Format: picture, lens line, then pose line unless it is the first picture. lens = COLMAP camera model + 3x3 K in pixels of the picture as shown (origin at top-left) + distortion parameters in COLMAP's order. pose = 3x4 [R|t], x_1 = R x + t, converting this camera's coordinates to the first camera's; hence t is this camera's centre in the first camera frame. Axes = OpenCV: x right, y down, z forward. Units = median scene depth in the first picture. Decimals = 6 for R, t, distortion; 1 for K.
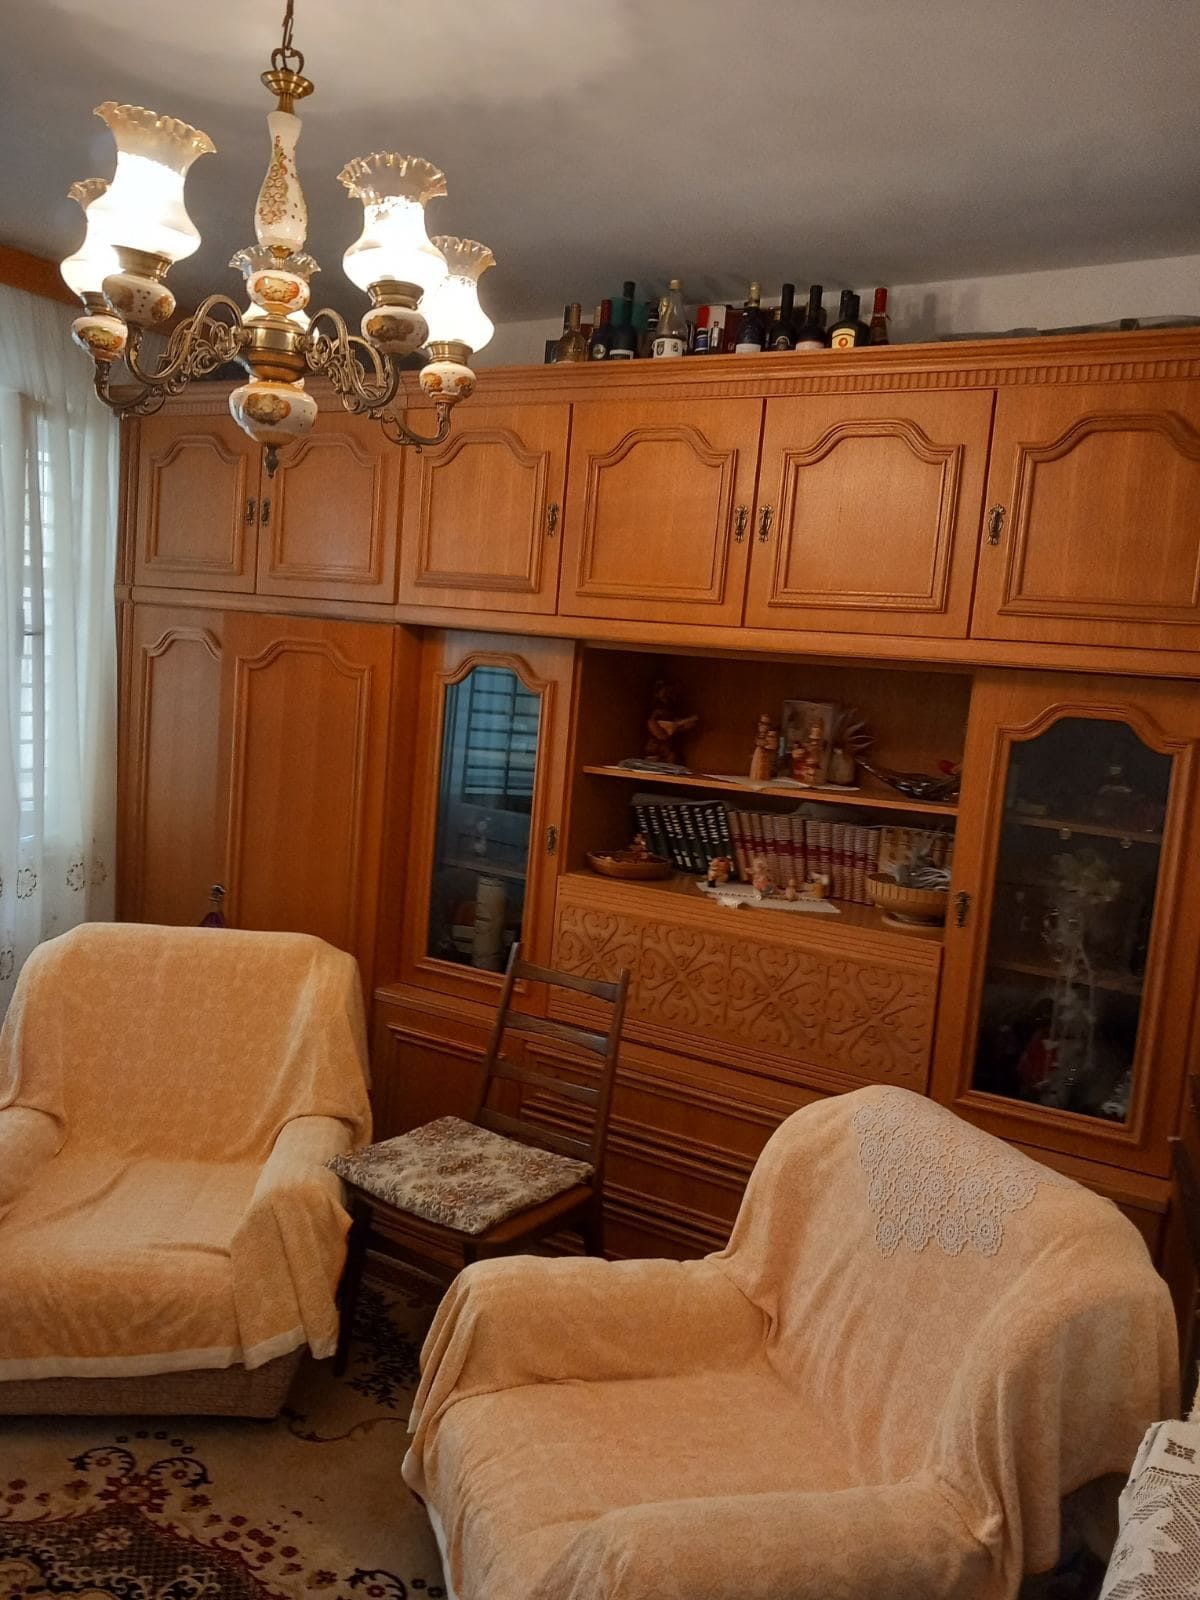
lens RADIAL K [[1258.8, 0, 626.8], [0, 1258.8, 788.9], [0, 0, 1]] dist [0.013582, -0.044988]
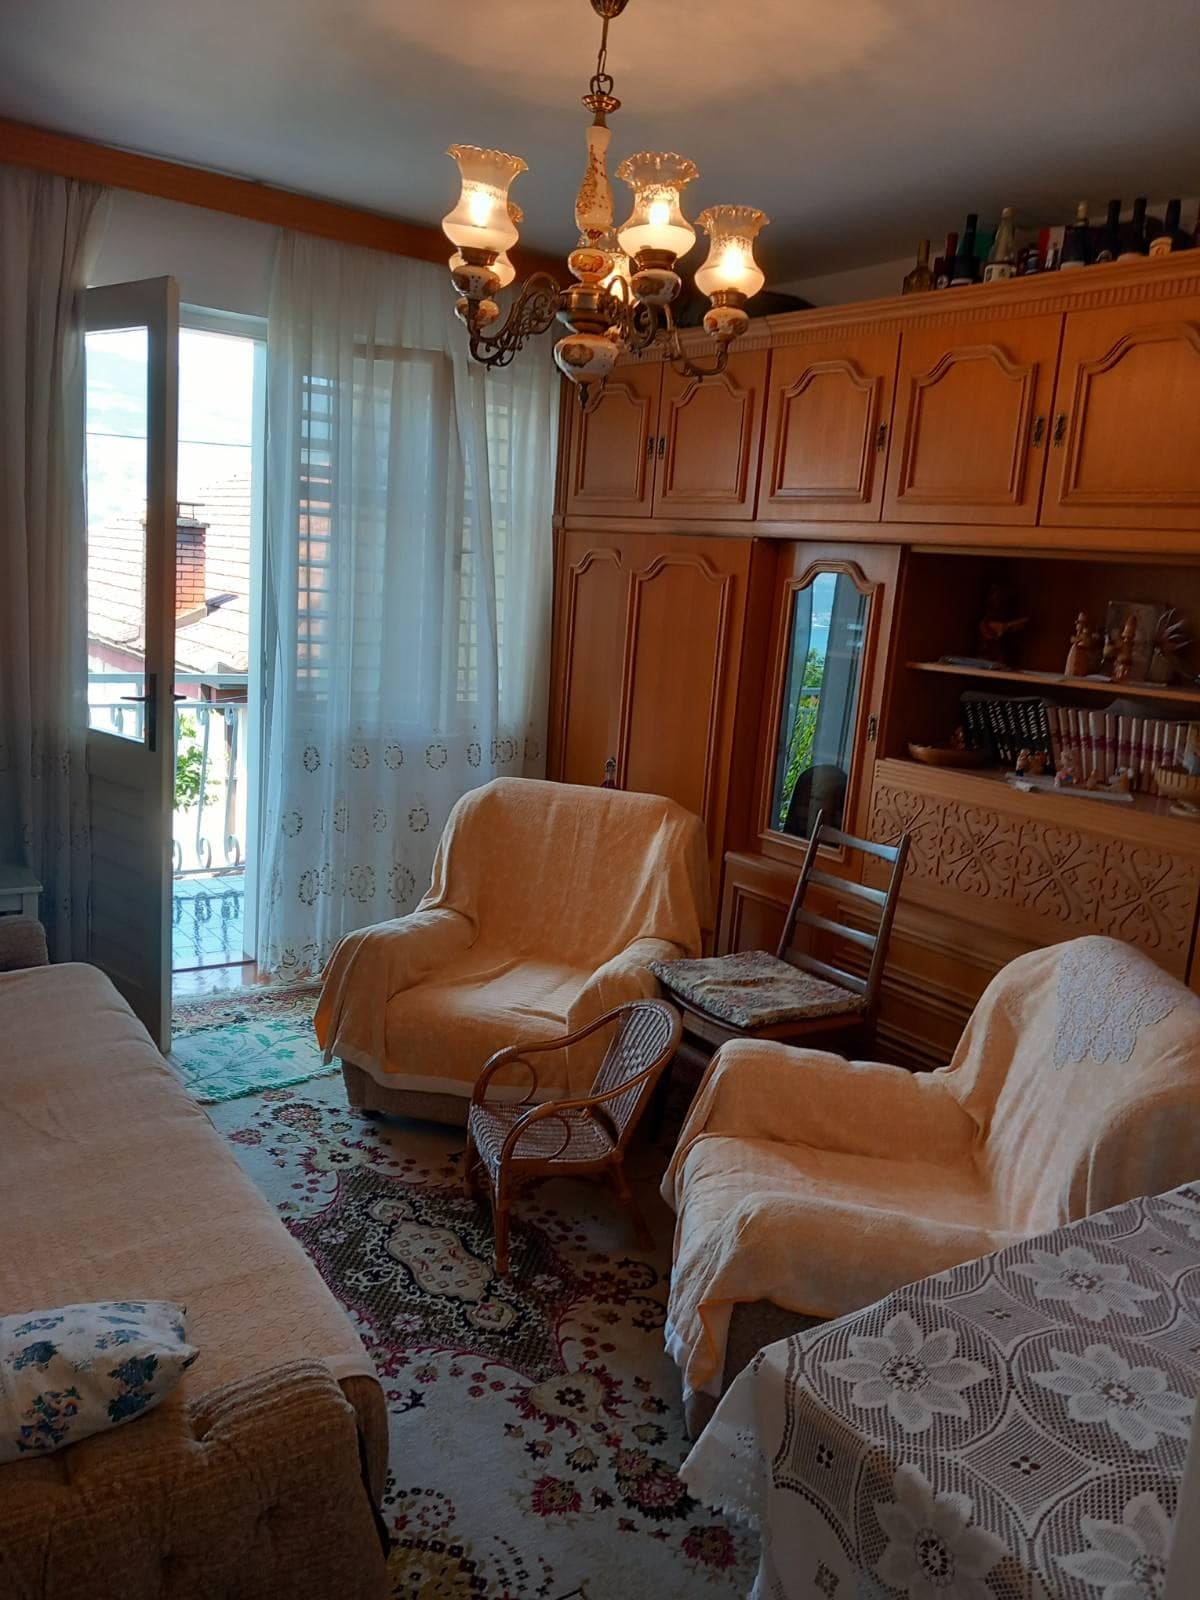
lens RADIAL K [[1231.1, 0, 600.5], [0, 1231.1, 764.4], [0, 0, 1]] dist [0.025163, -0.046955]
pose [[0.917486, 0.052732, -0.394256, 0.173759], [-0.042113, 0.998480, 0.035544, 0.052018], [0.395531, -0.016008, 0.918313, -0.123144]]
